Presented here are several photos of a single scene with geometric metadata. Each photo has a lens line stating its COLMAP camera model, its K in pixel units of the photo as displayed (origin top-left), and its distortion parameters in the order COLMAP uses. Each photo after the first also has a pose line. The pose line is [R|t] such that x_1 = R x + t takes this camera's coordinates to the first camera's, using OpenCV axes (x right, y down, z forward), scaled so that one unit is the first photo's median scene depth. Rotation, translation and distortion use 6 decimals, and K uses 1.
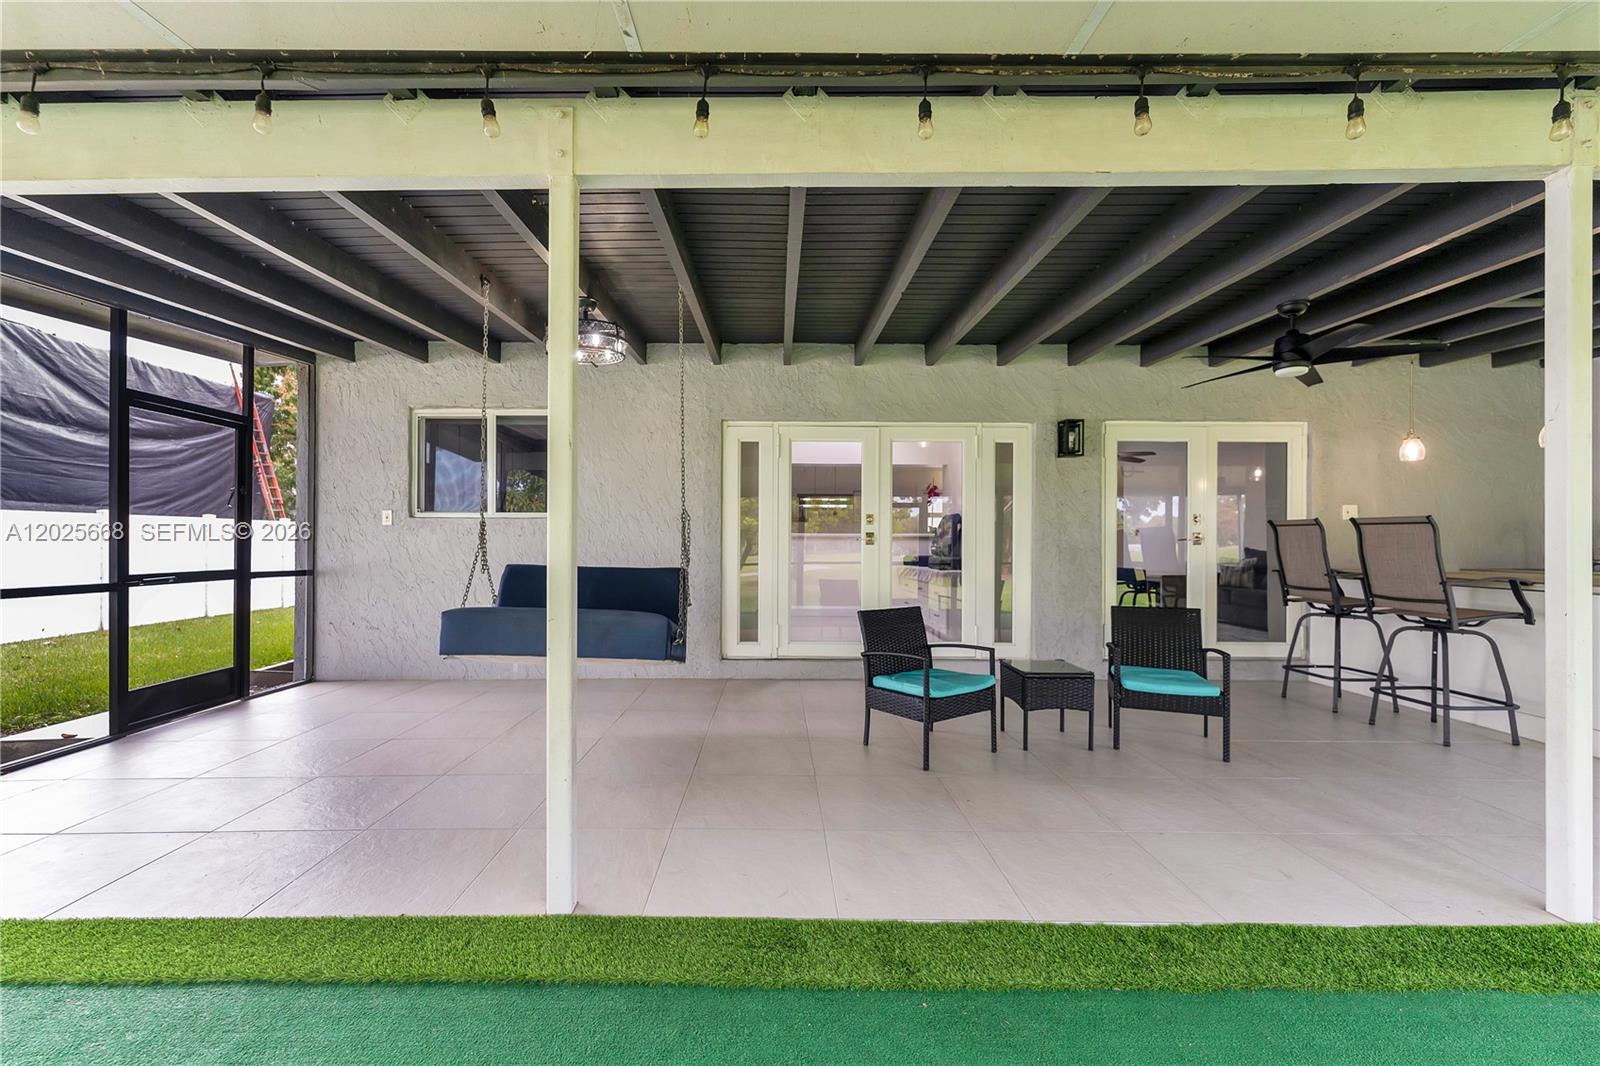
lens RADIAL K [[675.3, 0, 776.9], [0, 675.3, 539.0], [0, 0, 1]] dist [-0.000905, -0.000166]
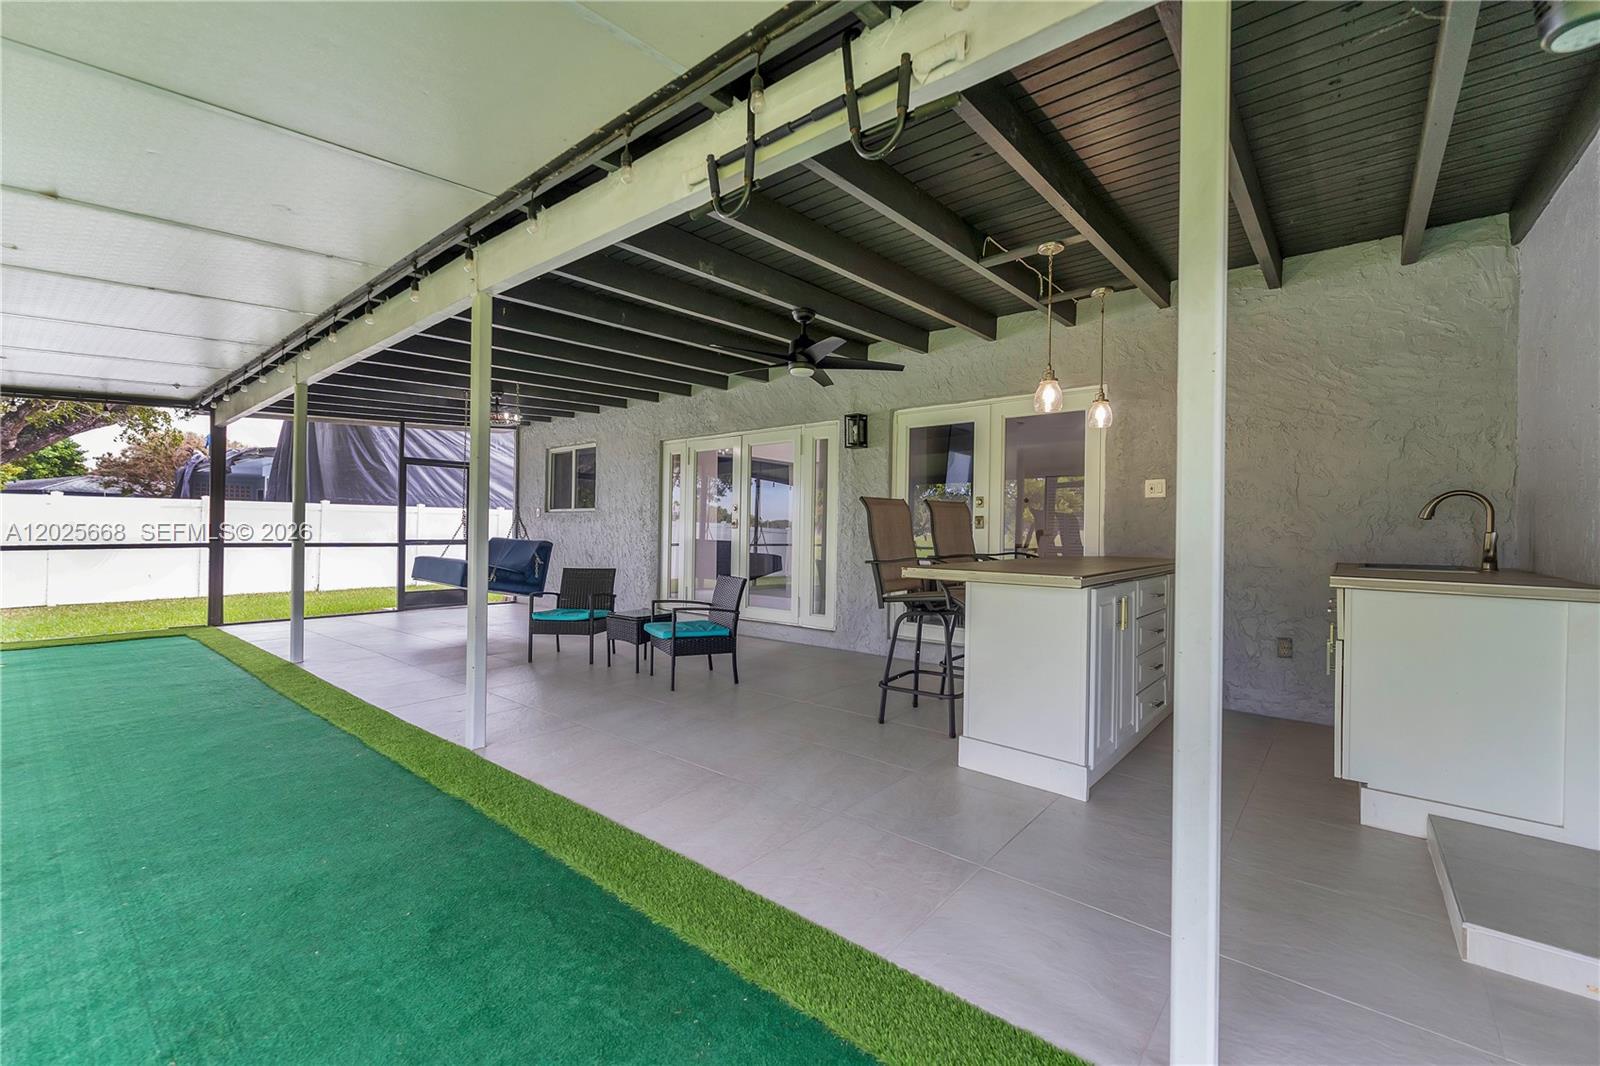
lens RADIAL K [[675.3, 0, 776.9], [0, 675.3, 539.0], [0, 0, 1]] dist [-0.000905, -0.000166]
pose [[0.751395, 0.010984, -0.659761, 1.049868], [0.007775, 0.999645, 0.025497, -0.003227], [0.659807, -0.024288, 0.751042, 0.084094]]
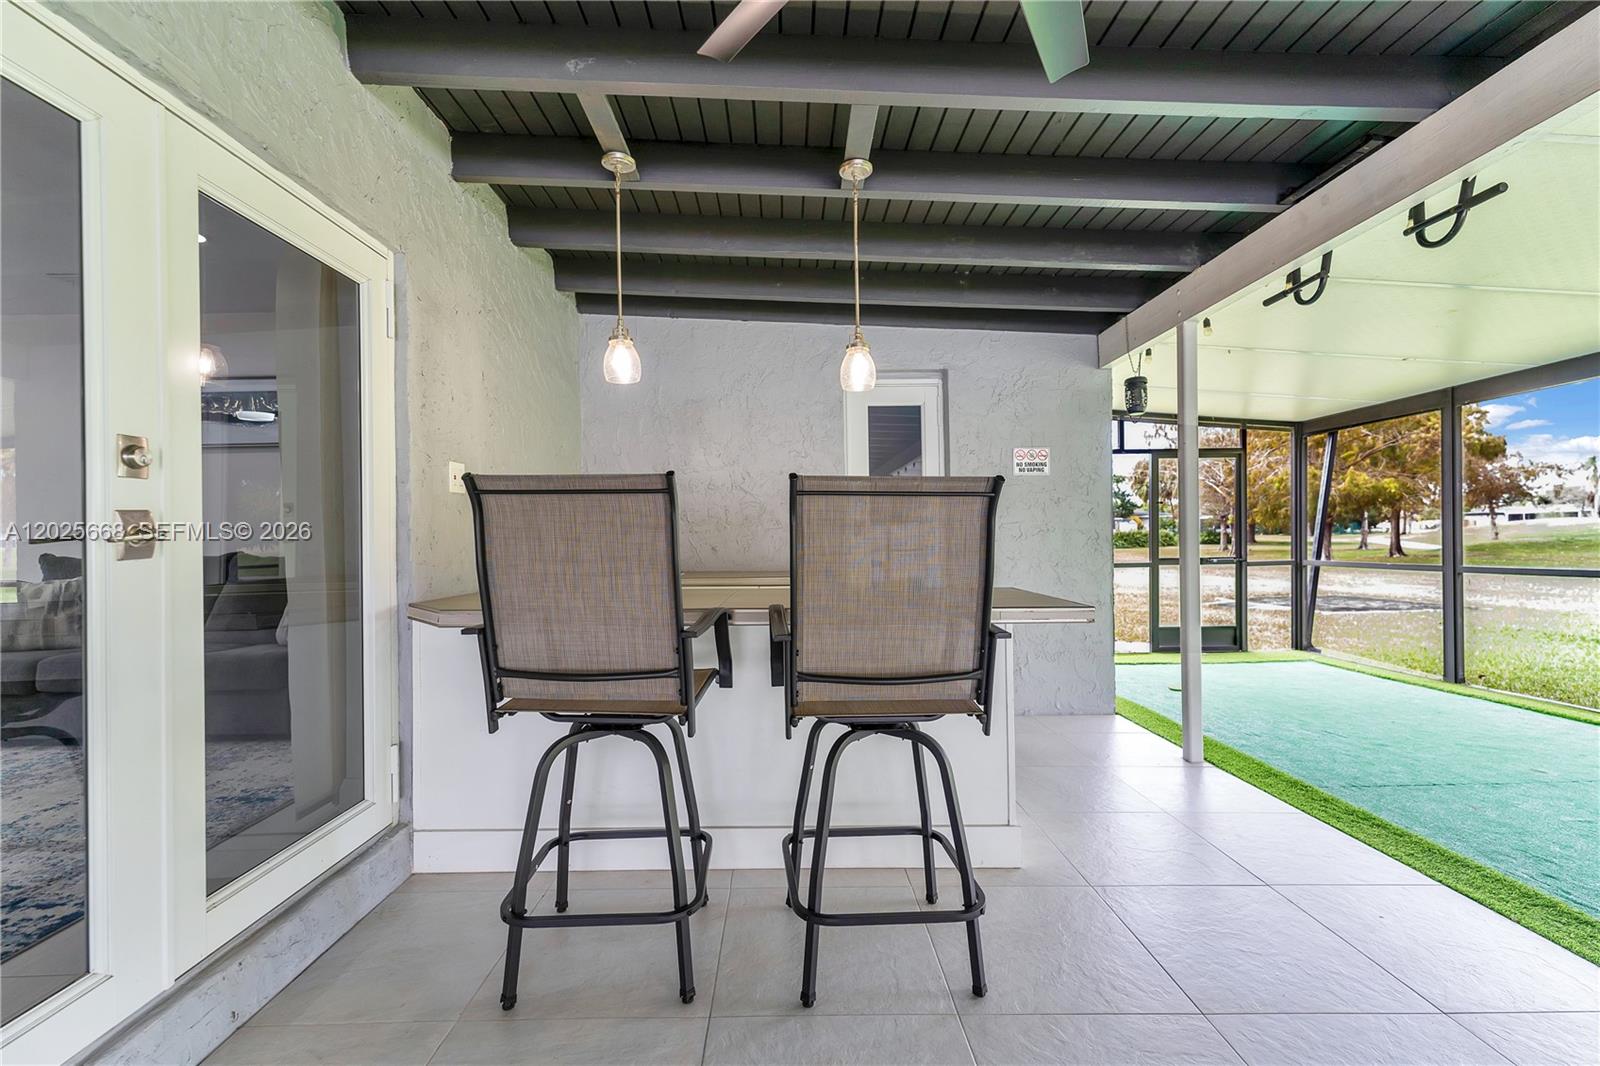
lens RADIAL K [[666.3, 0, 801.8], [0, 666.3, 540.6], [0, 0, 1]] dist [0.000880, 0.000218]
pose [[-0.009426, -0.008884, 0.999916, 0.374756], [0.008887, 0.999920, 0.008968, 0.002222], [-0.999916, 0.008971, -0.009346, 0.762300]]
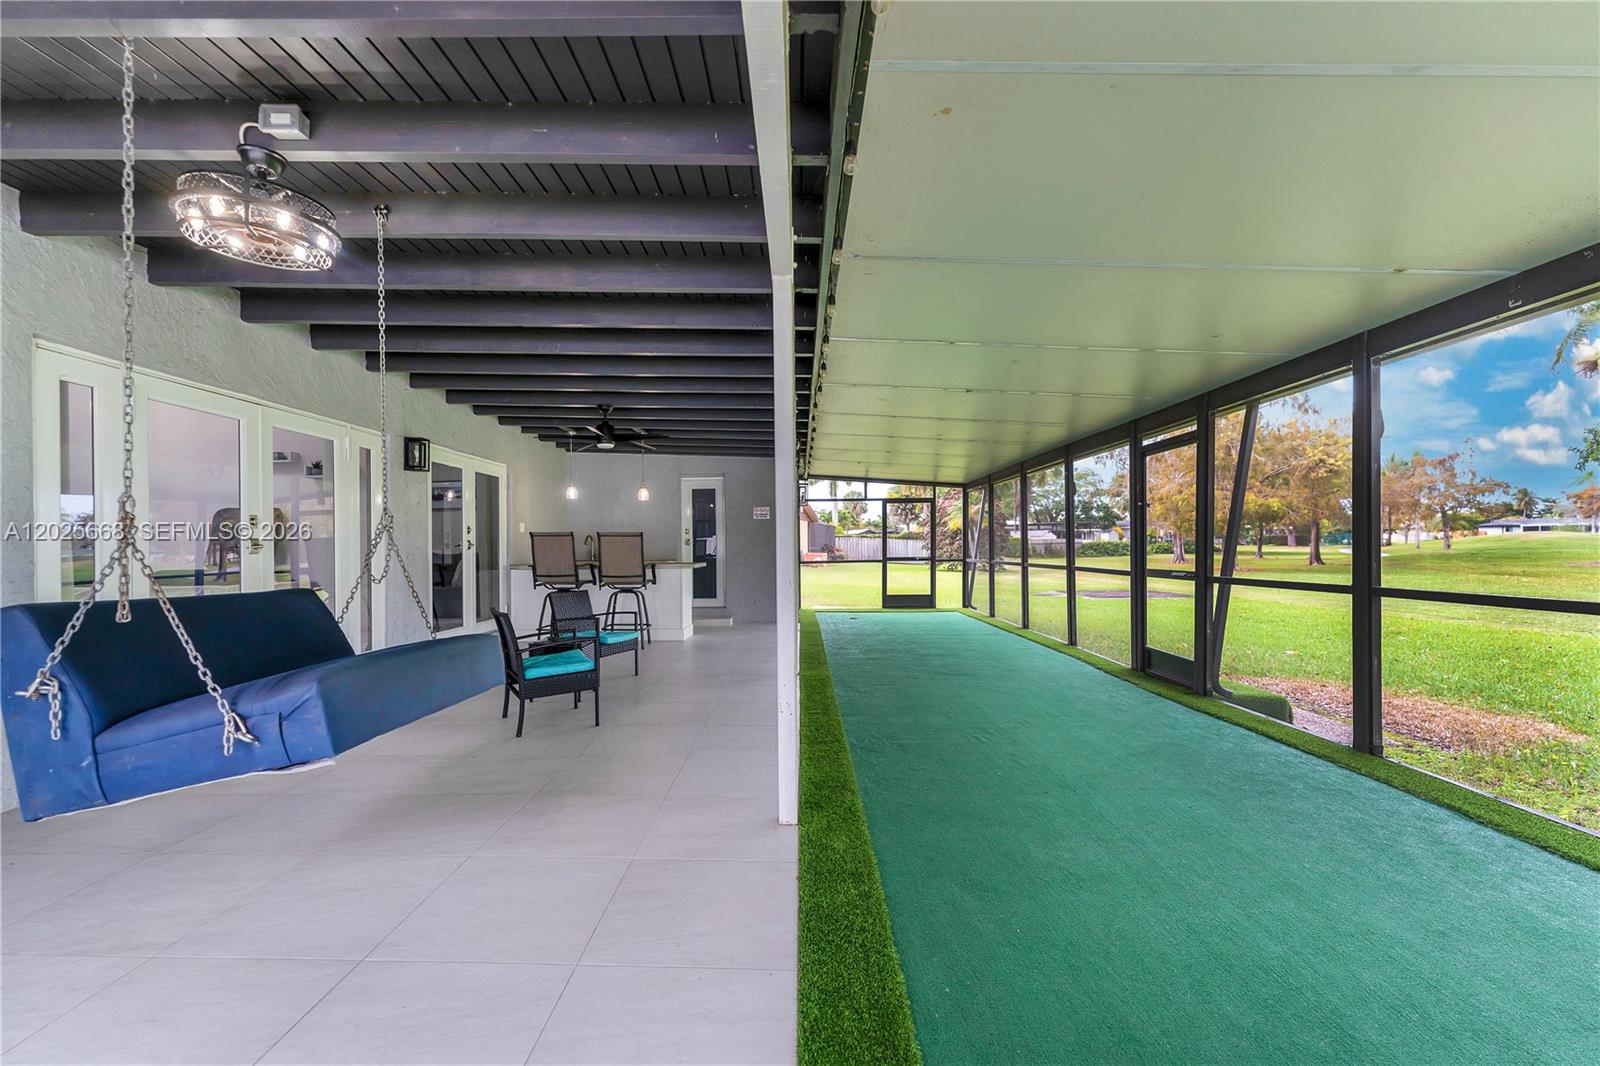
lens RADIAL K [[653.8, 0, 787.0], [0, 653.8, 535.2], [0, 0, 1]] dist [0.002626, -0.000053]
pose [[0.022082, 0.012515, 0.999678, -0.614248], [0.004571, 0.999910, -0.012618, -0.000358], [-0.999746, 0.004848, 0.022022, 0.368905]]
